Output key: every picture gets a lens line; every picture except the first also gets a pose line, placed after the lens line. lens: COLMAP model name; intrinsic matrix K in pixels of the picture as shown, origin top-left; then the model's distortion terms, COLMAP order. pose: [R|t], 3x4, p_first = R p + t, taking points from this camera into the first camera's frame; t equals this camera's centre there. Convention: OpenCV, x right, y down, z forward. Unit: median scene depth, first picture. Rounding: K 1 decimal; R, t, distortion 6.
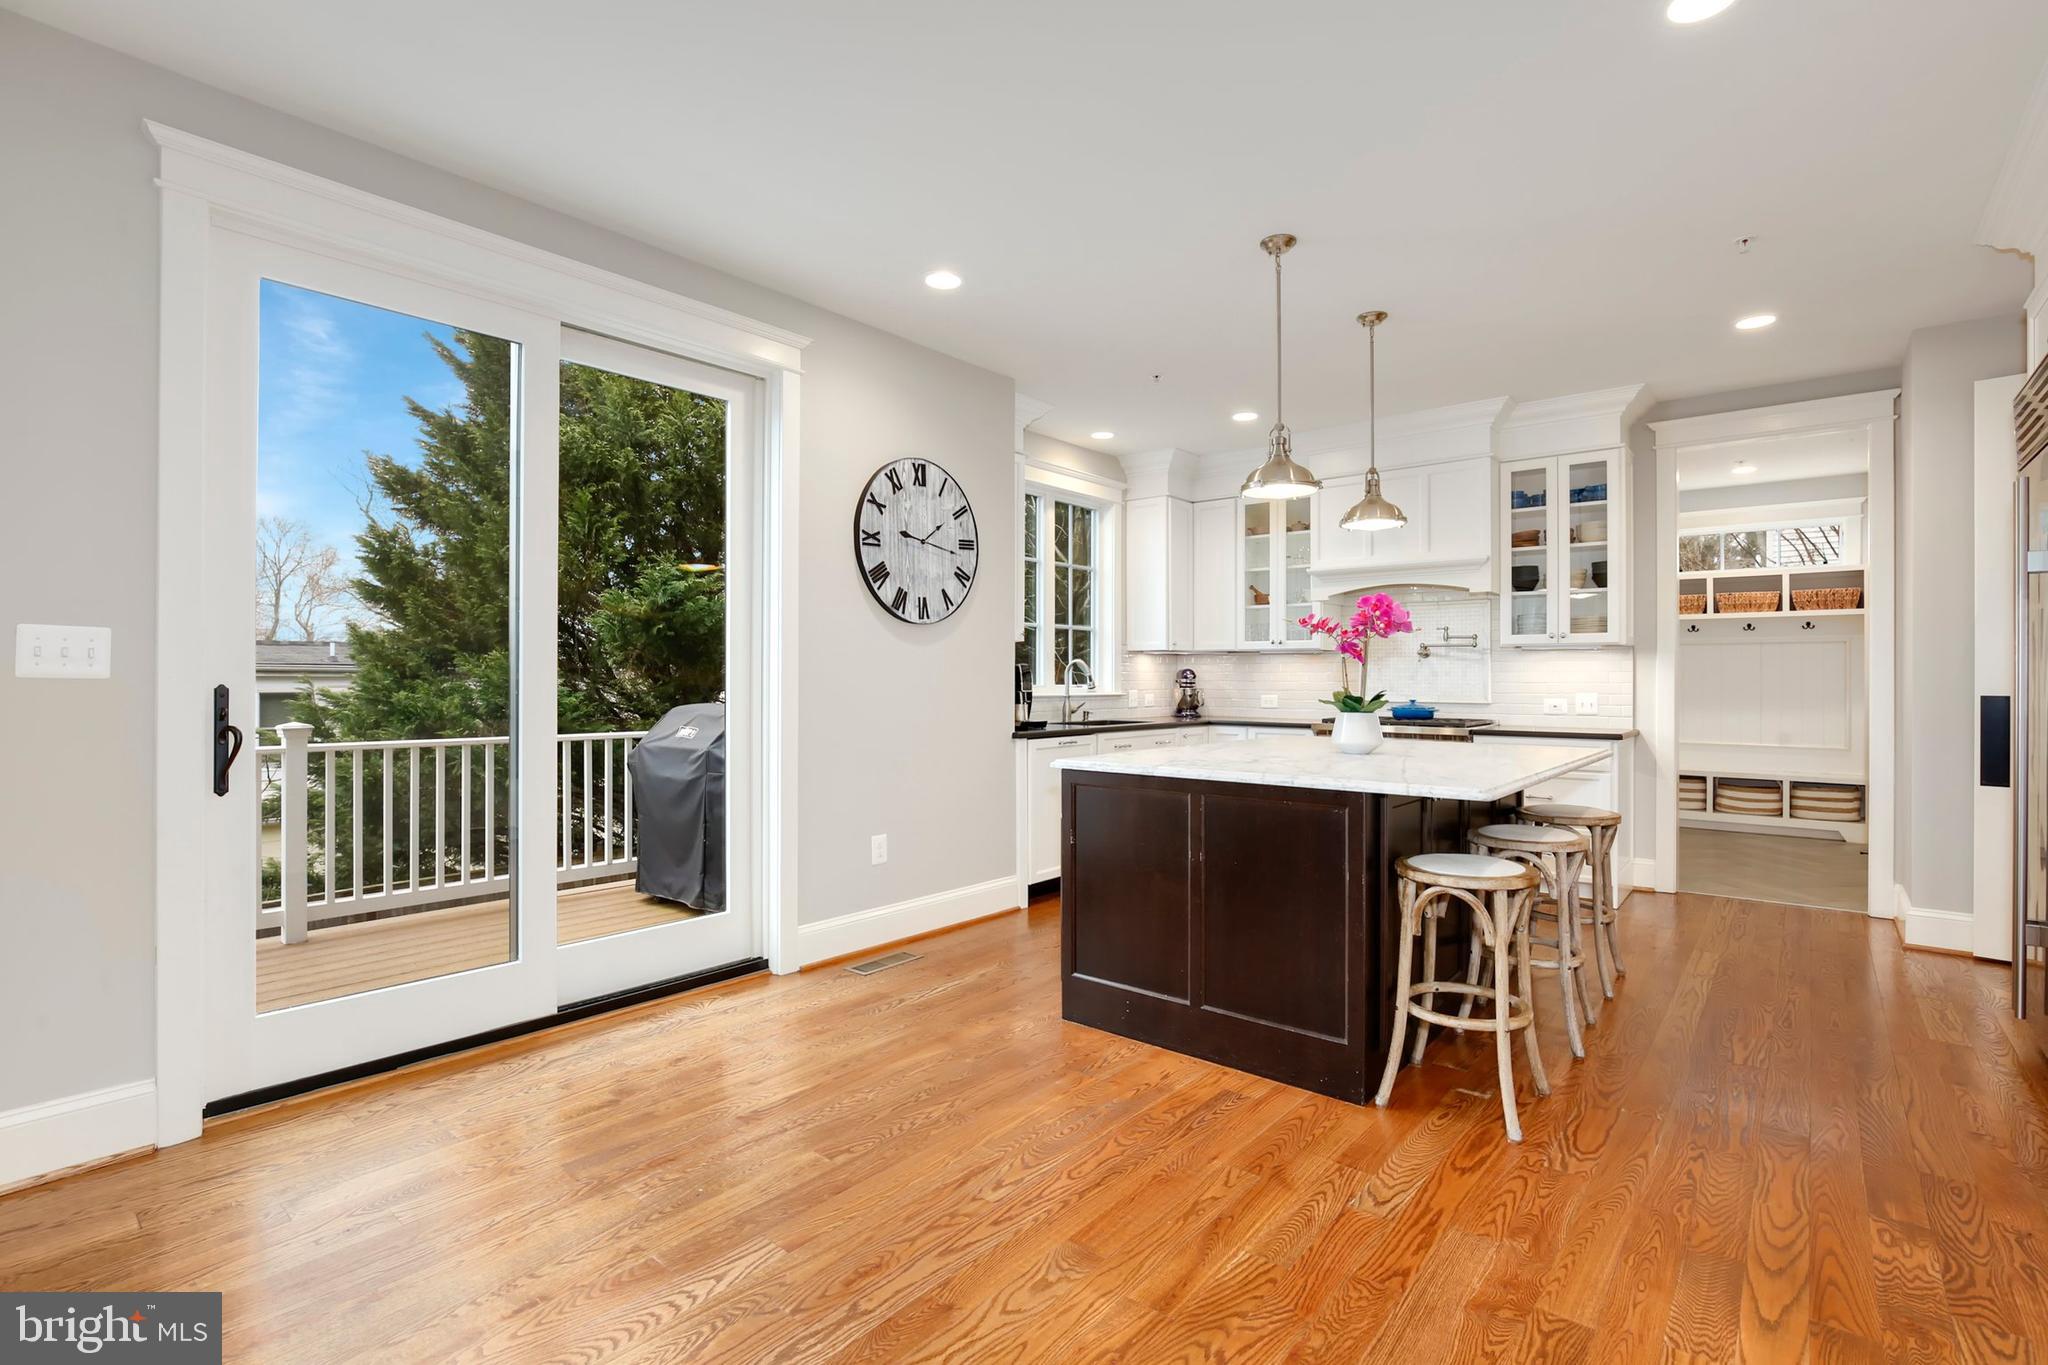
lens RADIAL K [[959.4, 0, 1036.8], [0, 959.4, 676.2], [0, 0, 1]] dist [-0.010928, 0.001912]
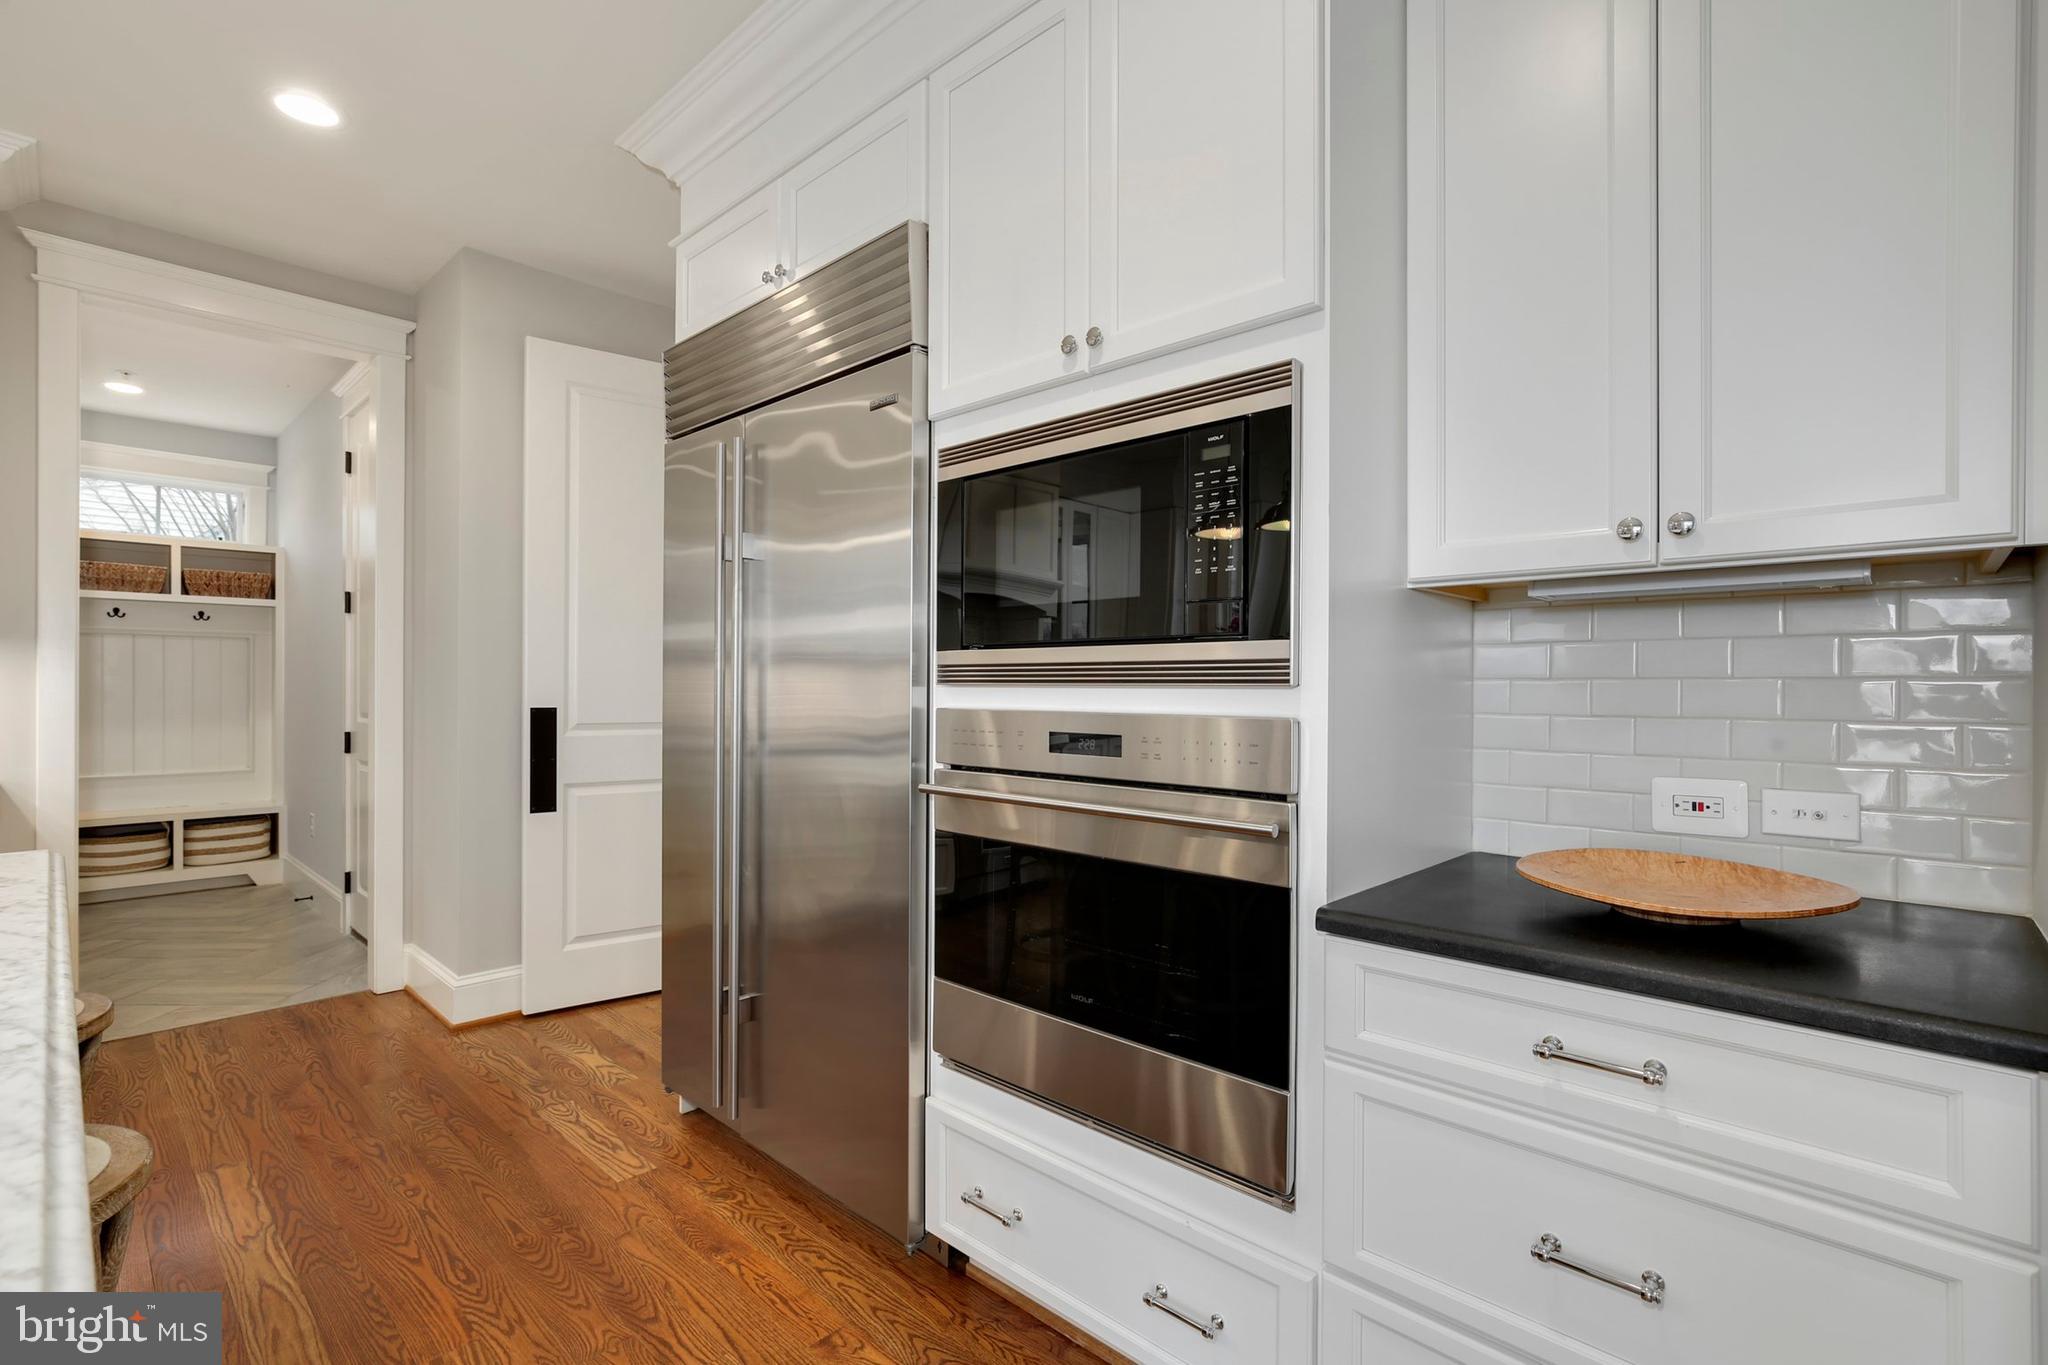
lens RADIAL K [[930.9, 0, 1011.8], [0, 930.9, 687.8], [0, 0, 1]] dist [-0.003320, -0.000721]
pose [[0.082311, -0.005000, 0.996594, 0.113918], [-0.007000, 0.999960, 0.005595, -0.003250], [-0.996582, -0.007437, 0.082273, 0.292853]]
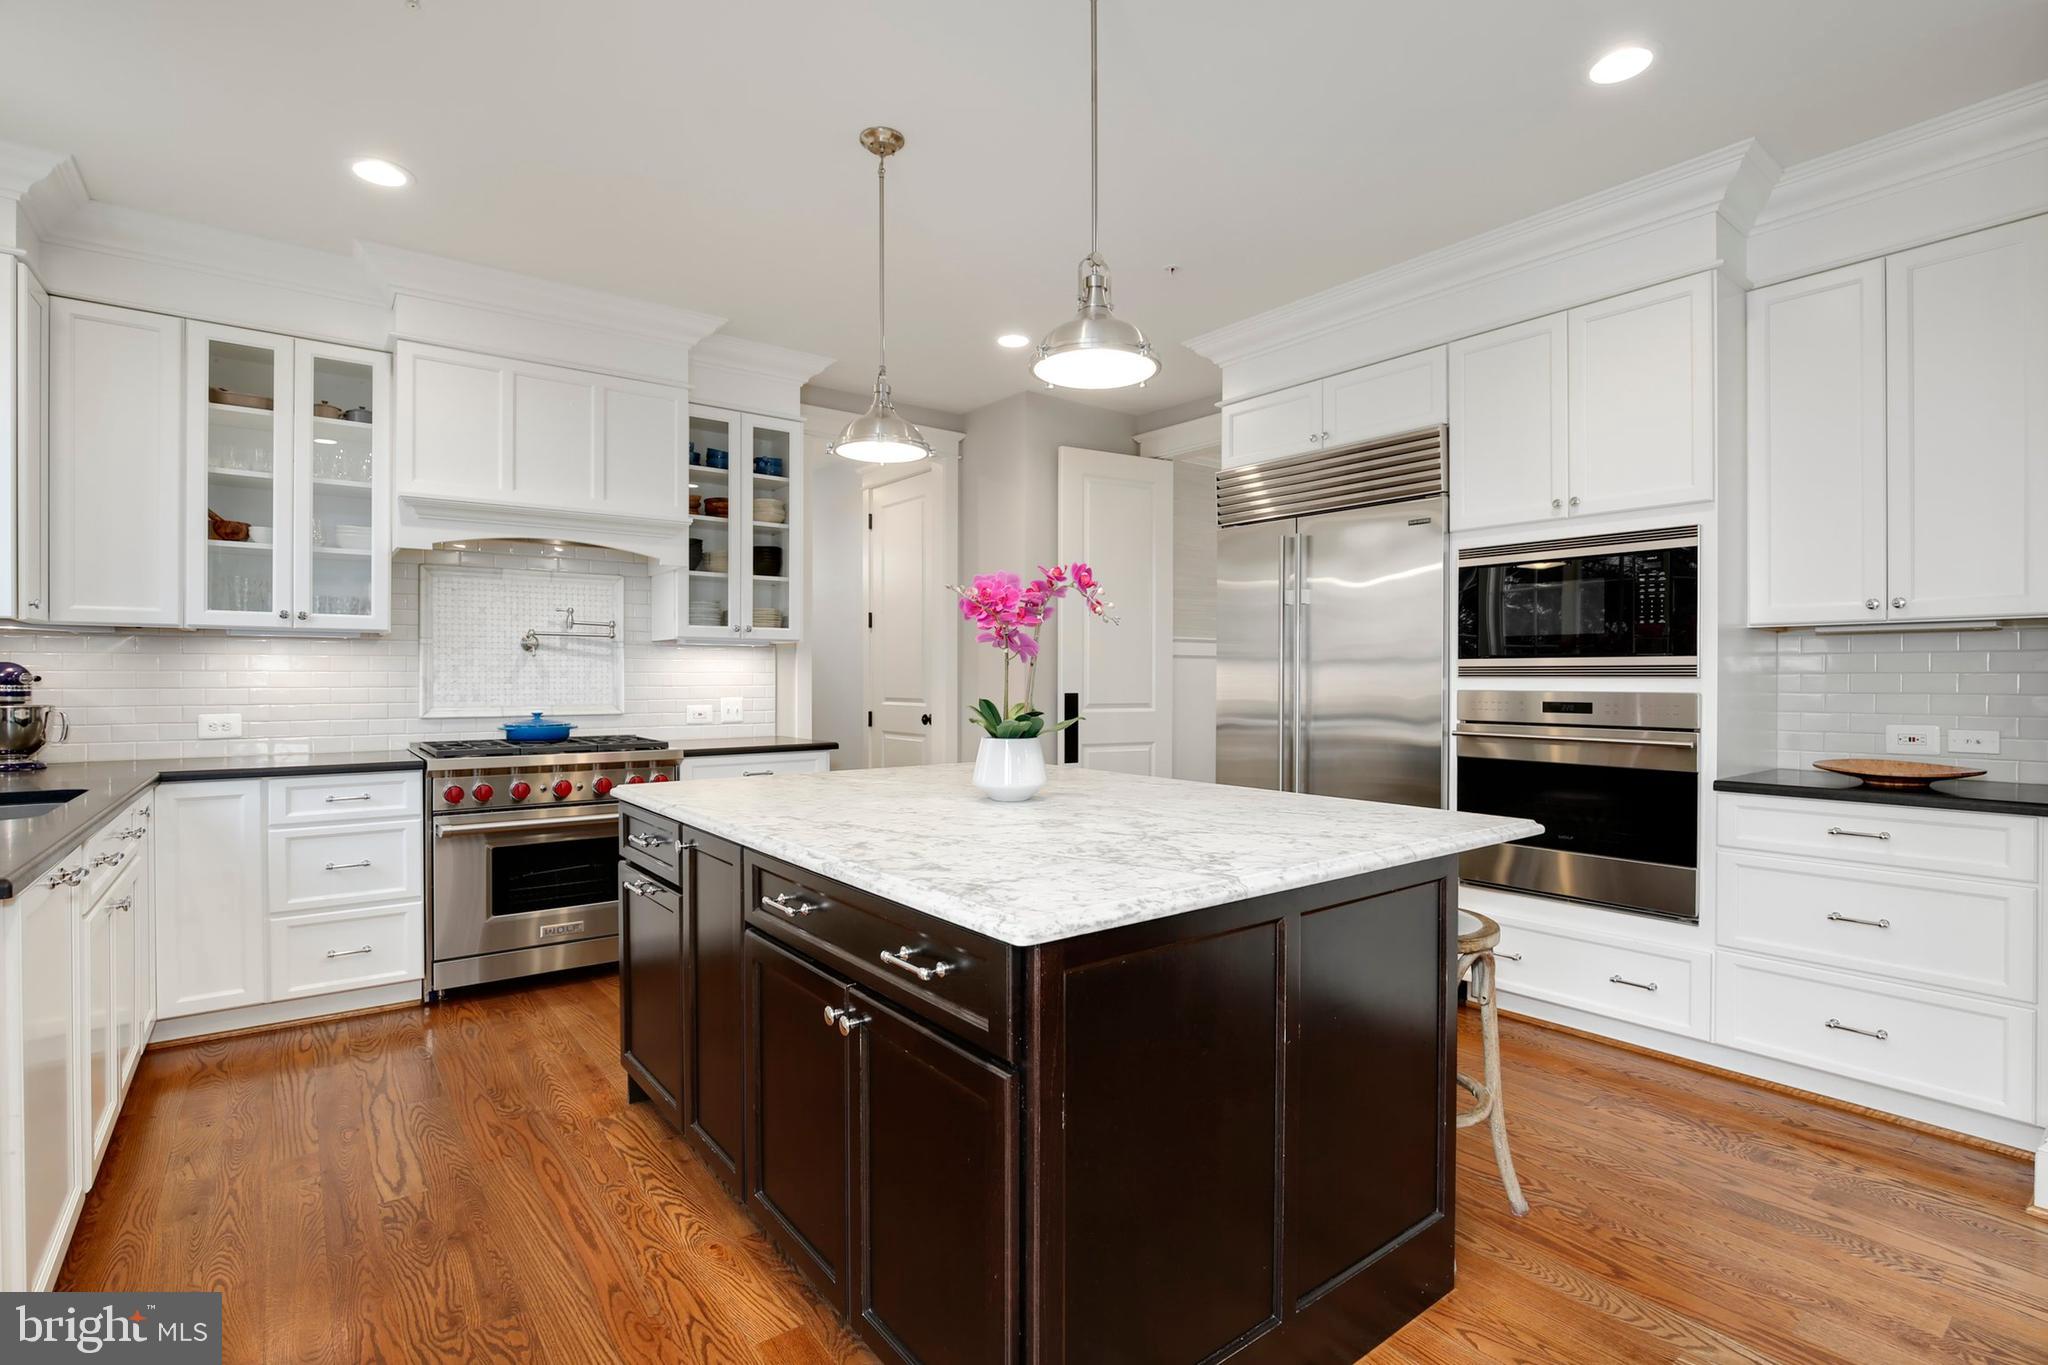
lens RADIAL K [[959.4, 0, 1026.6], [0, 959.4, 681.5], [0, 0, 1]] dist [-0.010928, 0.001912]
pose [[0.219271, -0.006808, 0.975640, -0.163479], [-0.003535, 0.999964, 0.007772, -0.003458], [-0.975658, -0.005153, 0.219239, 0.446609]]
